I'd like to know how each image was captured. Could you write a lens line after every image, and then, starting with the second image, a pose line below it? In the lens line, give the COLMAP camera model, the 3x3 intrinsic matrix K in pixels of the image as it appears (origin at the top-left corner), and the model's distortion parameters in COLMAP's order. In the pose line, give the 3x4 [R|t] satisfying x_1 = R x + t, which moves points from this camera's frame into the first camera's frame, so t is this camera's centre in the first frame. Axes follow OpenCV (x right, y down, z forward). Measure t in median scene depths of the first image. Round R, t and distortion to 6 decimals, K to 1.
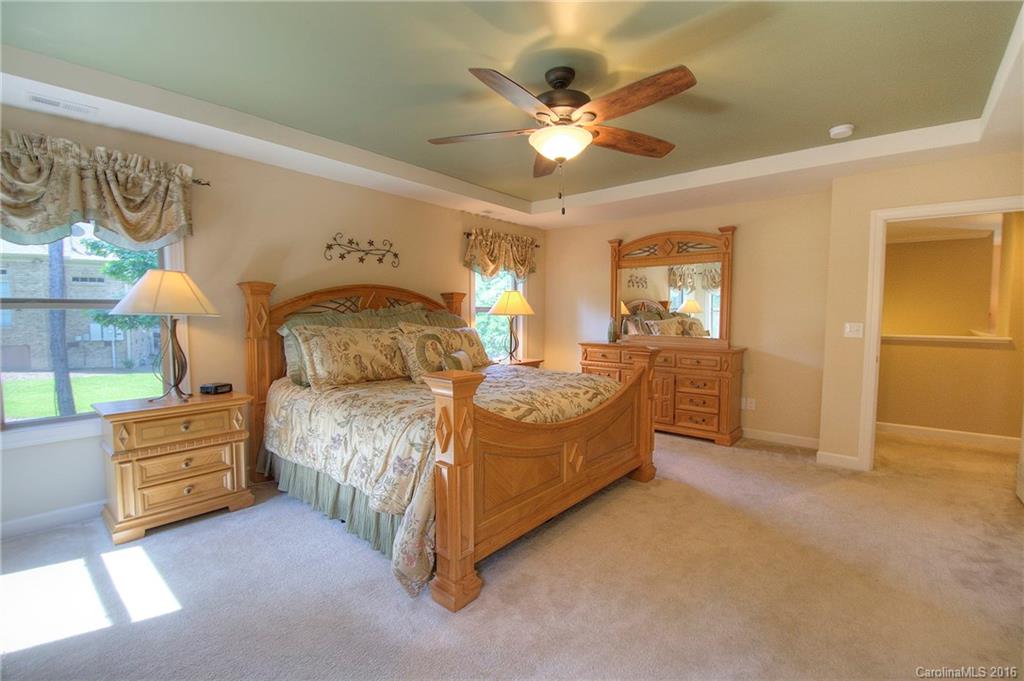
lens RADIAL K [[457.9, 0, 510.6], [0, 457.9, 344.6], [0, 0, 1]] dist [0.016002, -0.023050]
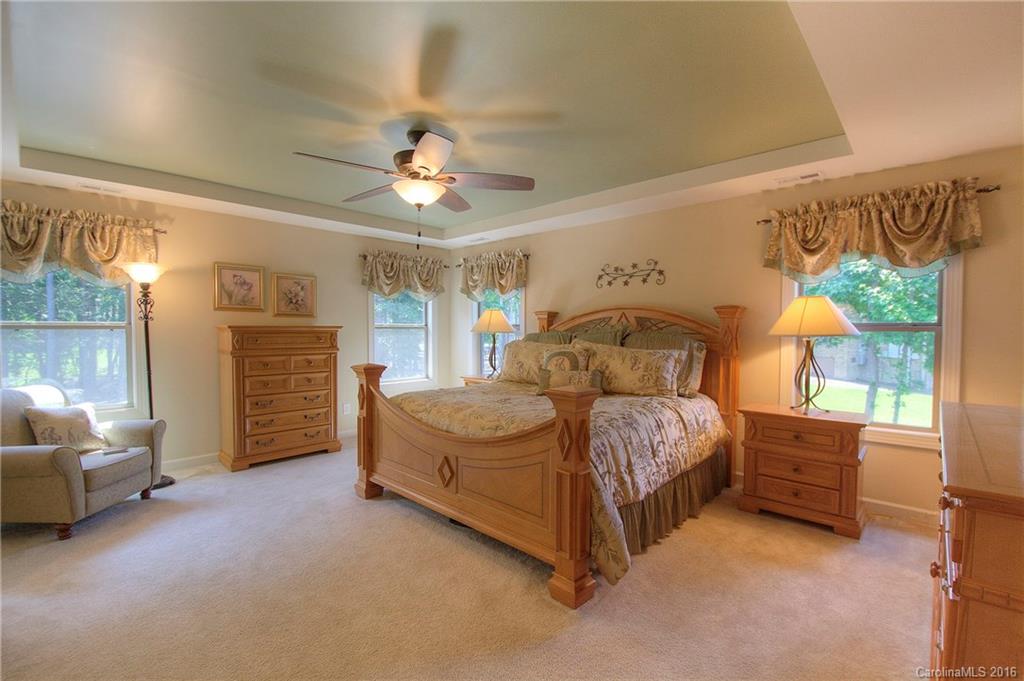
lens RADIAL K [[457.9, 0, 510.6], [0, 457.9, 344.6], [0, 0, 1]] dist [0.016002, -0.023050]
pose [[-0.057977, 0.029974, -0.997868, 0.795487], [-0.069102, 0.997031, 0.033964, -0.057966], [0.995923, 0.070924, -0.055734, 0.807383]]
